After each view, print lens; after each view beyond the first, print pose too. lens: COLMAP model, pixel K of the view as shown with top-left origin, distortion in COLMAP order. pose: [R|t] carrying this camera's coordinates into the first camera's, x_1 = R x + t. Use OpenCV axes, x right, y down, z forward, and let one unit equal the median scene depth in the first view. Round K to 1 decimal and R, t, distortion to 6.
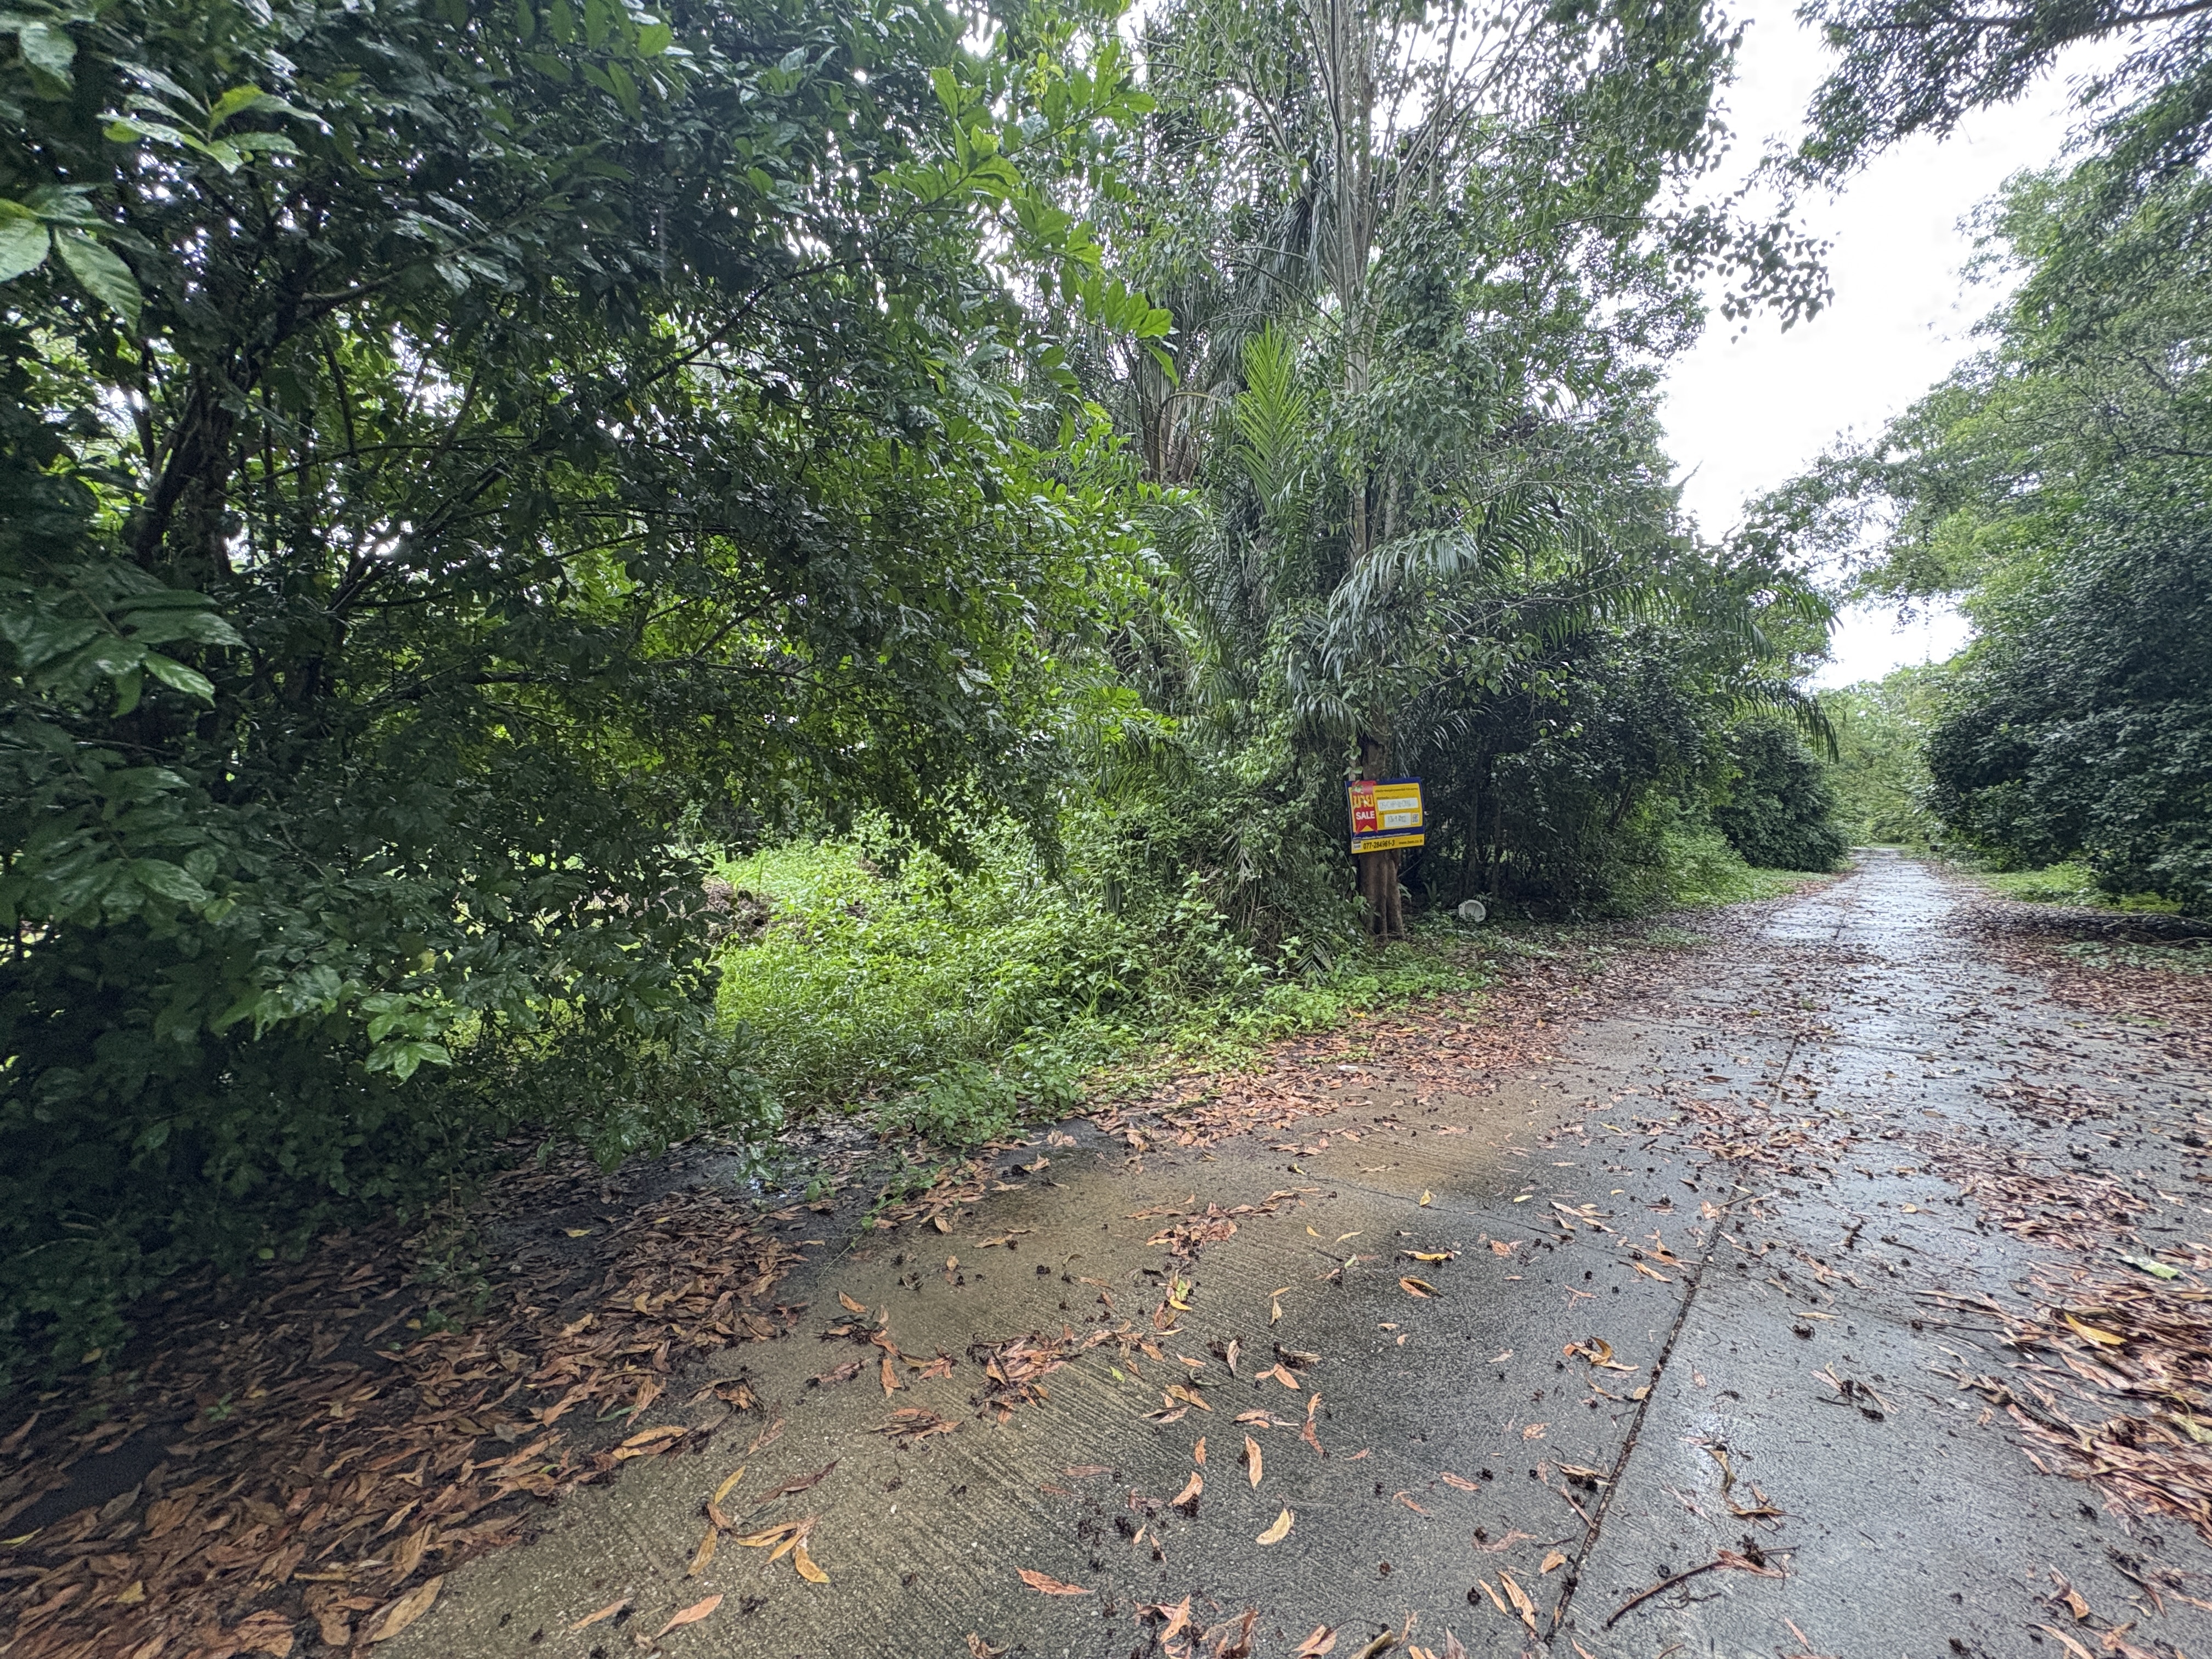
lens RADIAL K [[880.5, 0, 1107.4], [0, 880.5, 828.7], [0, 0, 1]] dist [0.001916, -0.000046]
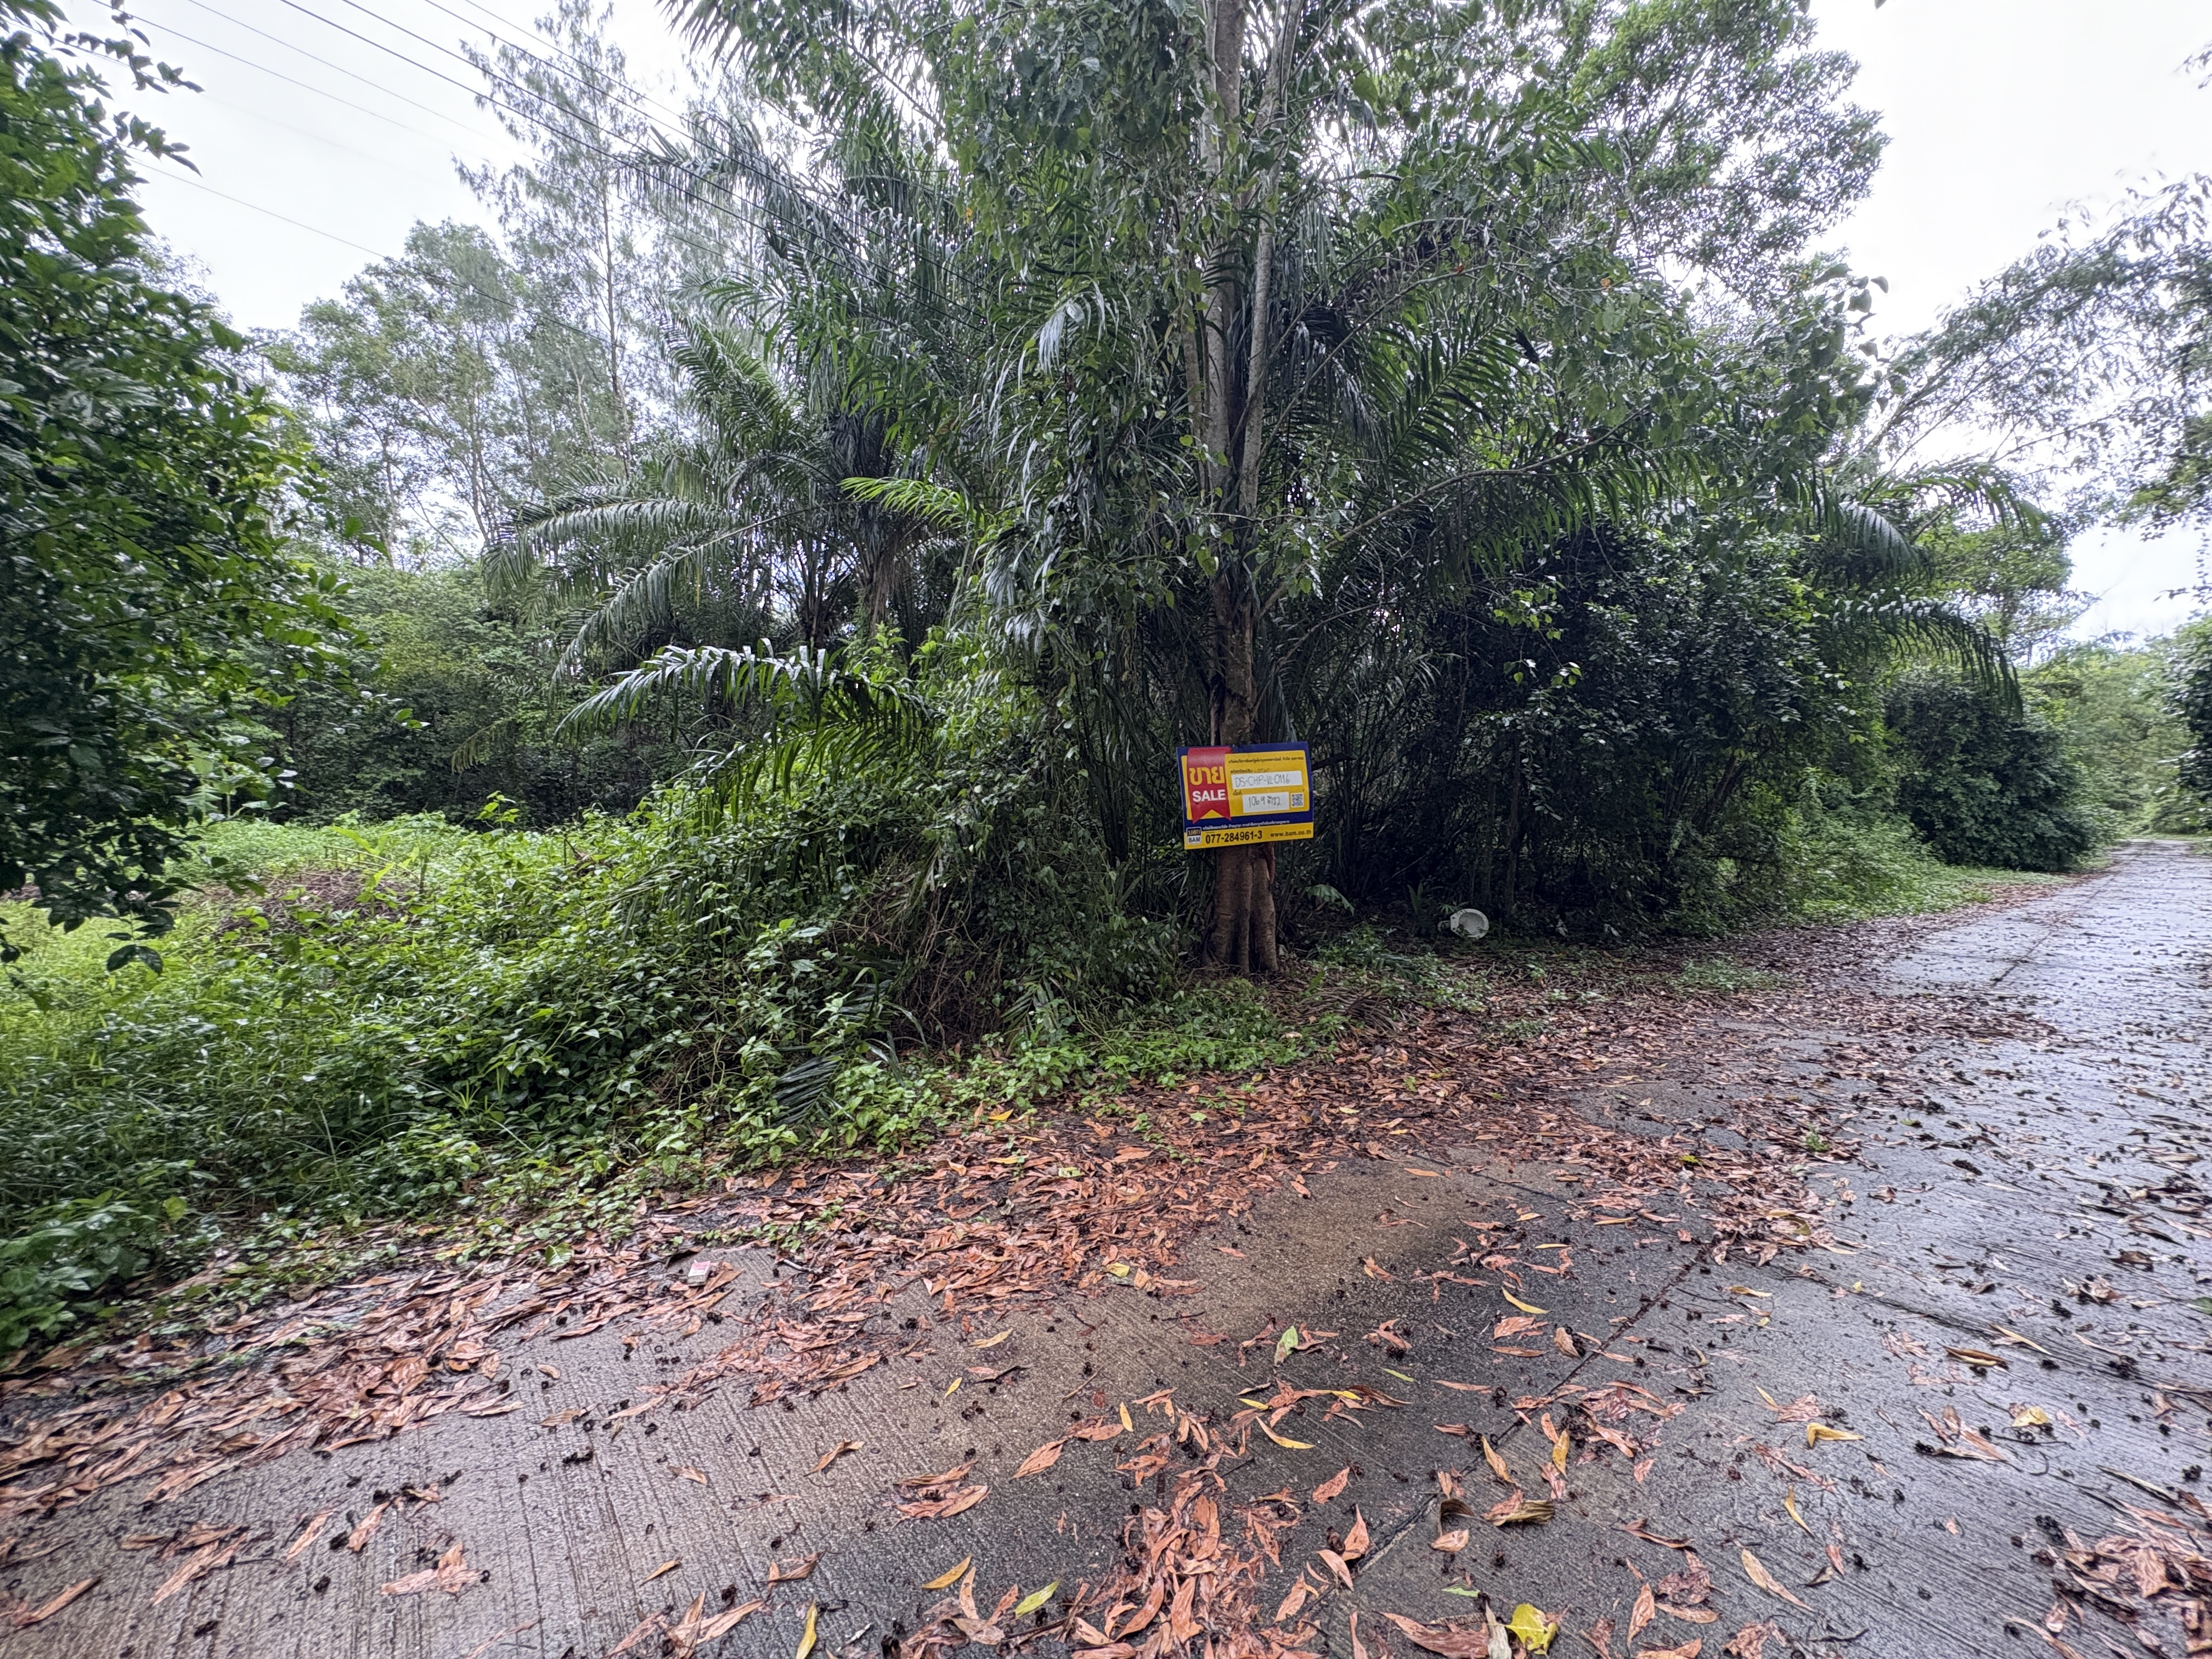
lens RADIAL K [[880.5, 0, 1107.4], [0, 880.5, 828.7], [0, 0, 1]] dist [0.001916, -0.000046]
pose [[0.986950, 0.005182, -0.160944, 0.241733], [-0.002481, 0.999853, 0.016978, -0.000261], [0.161008, -0.016357, 0.986818, 0.214147]]
